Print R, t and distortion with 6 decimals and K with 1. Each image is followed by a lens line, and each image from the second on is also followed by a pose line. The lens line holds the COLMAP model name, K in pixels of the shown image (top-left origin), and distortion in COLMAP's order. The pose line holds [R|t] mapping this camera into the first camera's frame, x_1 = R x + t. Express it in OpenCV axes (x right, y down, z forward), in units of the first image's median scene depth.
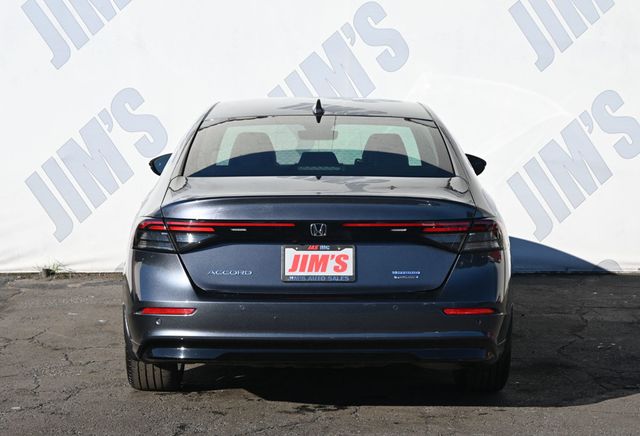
lens RADIAL K [[1413.4, 0, 319.9], [0, 1413.4, 218.7], [0, 0, 1]] dist [-0.002382, 0.000000]
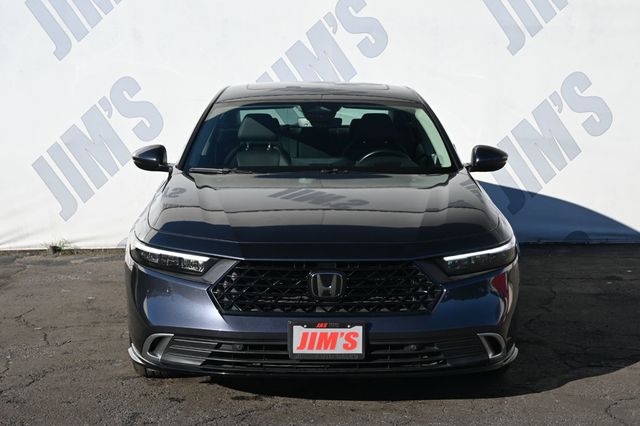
lens RADIAL K [[1140.3, 0, 320.2], [0, 1140.3, 212.0], [0, 0, 1]] dist [0.002807, 0.000000]
pose [[0.999420, -0.011902, -0.031892, 0.038369], [0.012623, 0.999667, 0.022507, -0.007480], [0.031613, -0.022897, 0.999238, 0.137655]]
